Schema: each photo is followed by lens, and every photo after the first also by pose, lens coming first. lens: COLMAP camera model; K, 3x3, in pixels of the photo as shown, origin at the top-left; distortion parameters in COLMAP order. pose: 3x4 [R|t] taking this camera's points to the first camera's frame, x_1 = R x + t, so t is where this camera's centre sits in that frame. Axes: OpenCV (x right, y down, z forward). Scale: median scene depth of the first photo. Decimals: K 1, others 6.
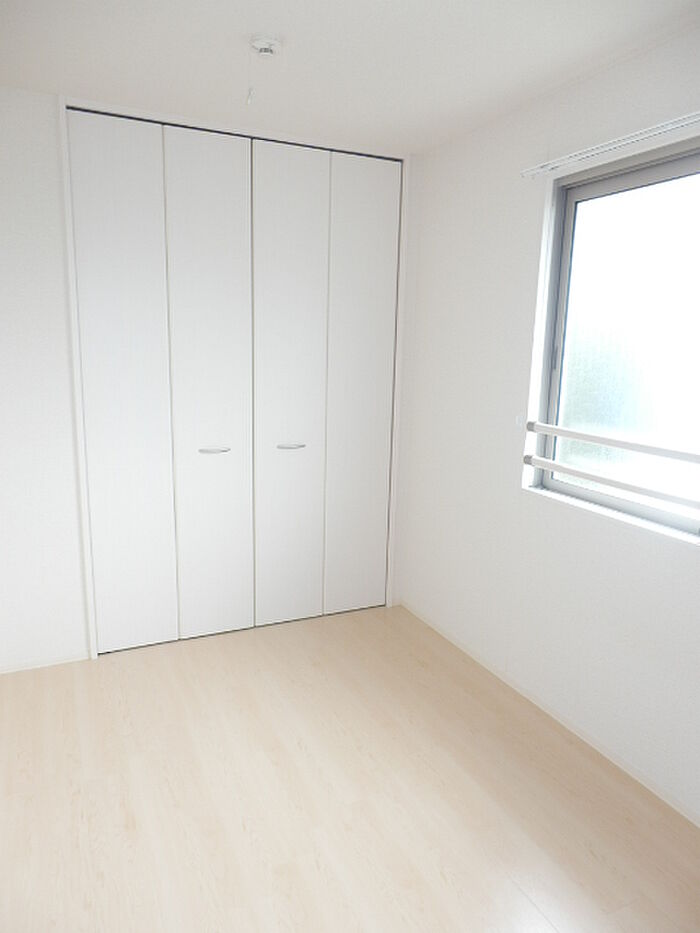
lens RADIAL K [[639.9, 0, 351.0], [0, 639.9, 459.9], [0, 0, 1]] dist [-0.020034, 0.001559]
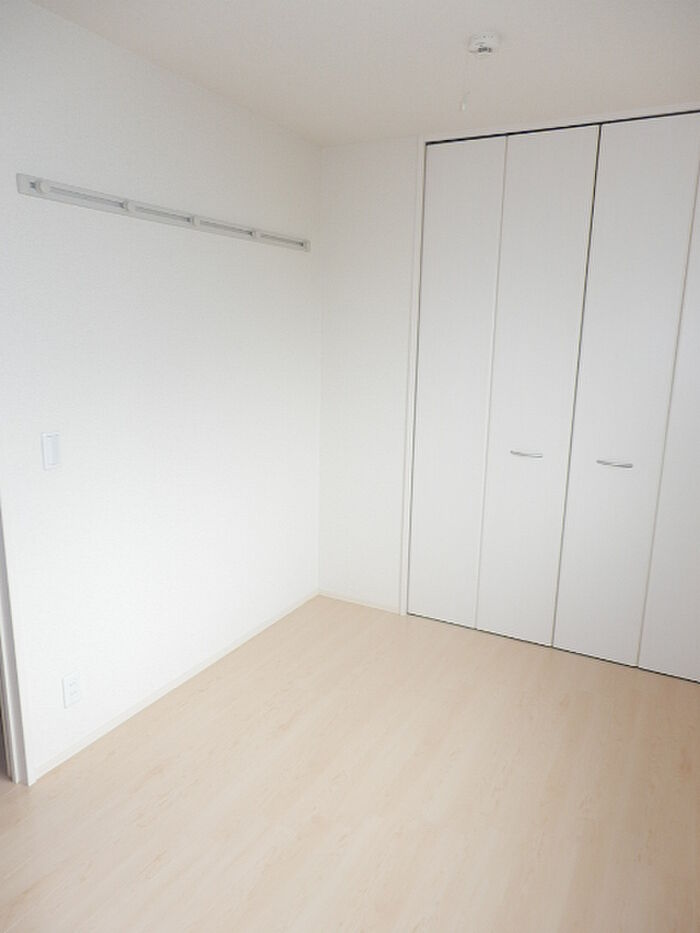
lens RADIAL K [[643.6, 0, 346.8], [0, 643.6, 469.5], [0, 0, 1]] dist [-0.033210, 0.000902]
pose [[0.573079, 0.156861, -0.804347, 0.450457], [-0.156714, 0.984373, 0.080314, -0.029237], [0.804376, 0.080026, 0.588706, 0.203994]]
